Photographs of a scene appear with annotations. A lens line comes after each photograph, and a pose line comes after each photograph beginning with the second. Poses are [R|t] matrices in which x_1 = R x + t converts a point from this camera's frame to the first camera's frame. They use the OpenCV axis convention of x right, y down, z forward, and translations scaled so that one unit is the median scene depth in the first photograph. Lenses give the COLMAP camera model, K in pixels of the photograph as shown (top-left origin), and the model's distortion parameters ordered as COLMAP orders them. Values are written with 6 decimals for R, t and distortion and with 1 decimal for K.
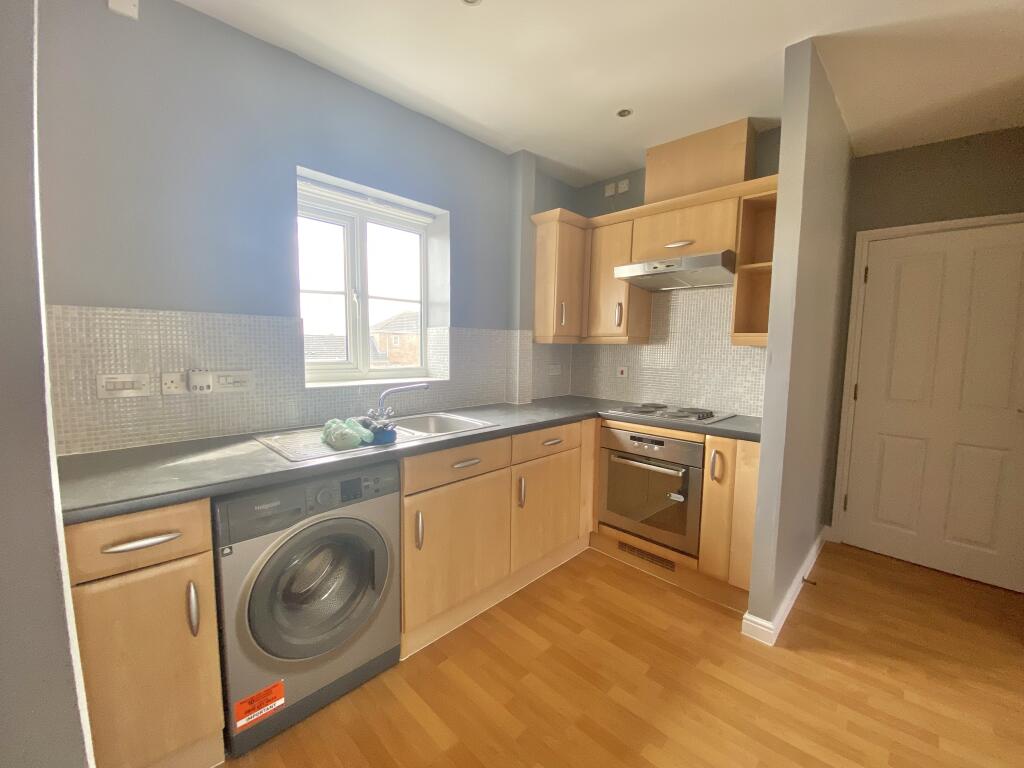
lens RADIAL K [[408.3, 0, 505.9], [0, 408.3, 384.2], [0, 0, 1]] dist [0.002058, -0.017530]
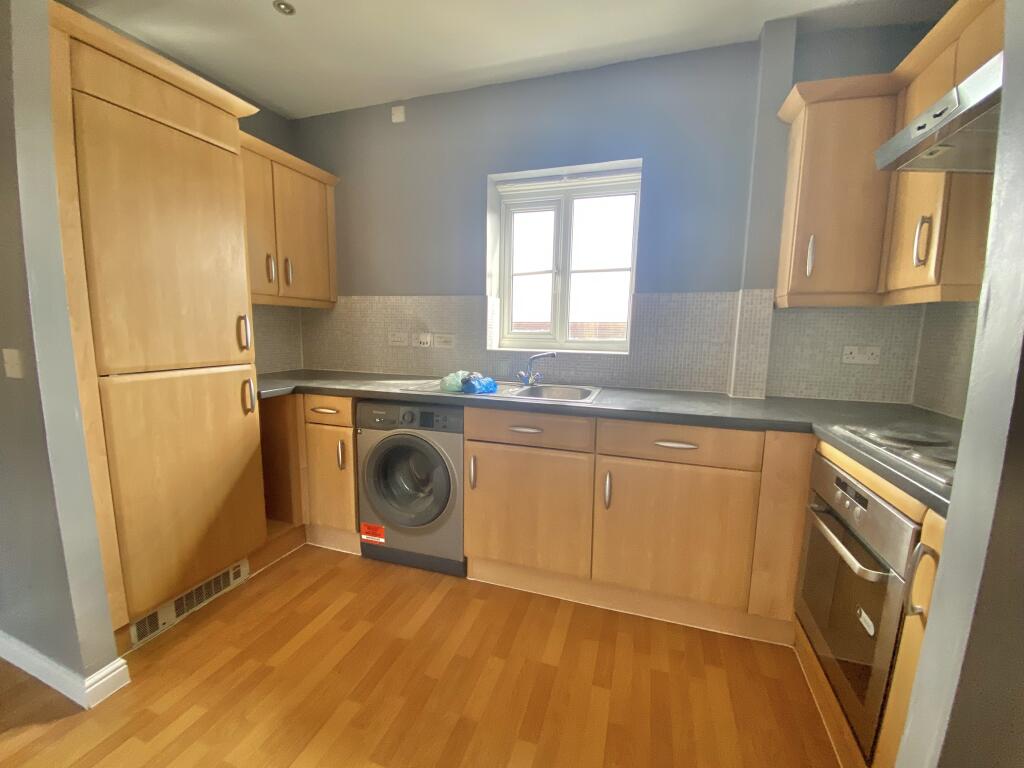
lens RADIAL K [[408.3, 0, 505.9], [0, 408.3, 384.2], [0, 0, 1]] dist [0.002058, -0.017530]
pose [[0.440642, 0.109150, -0.891022, 0.641690], [-0.091382, 0.992878, 0.076436, 0.013045], [0.893020, 0.047743, 0.447478, 0.441439]]
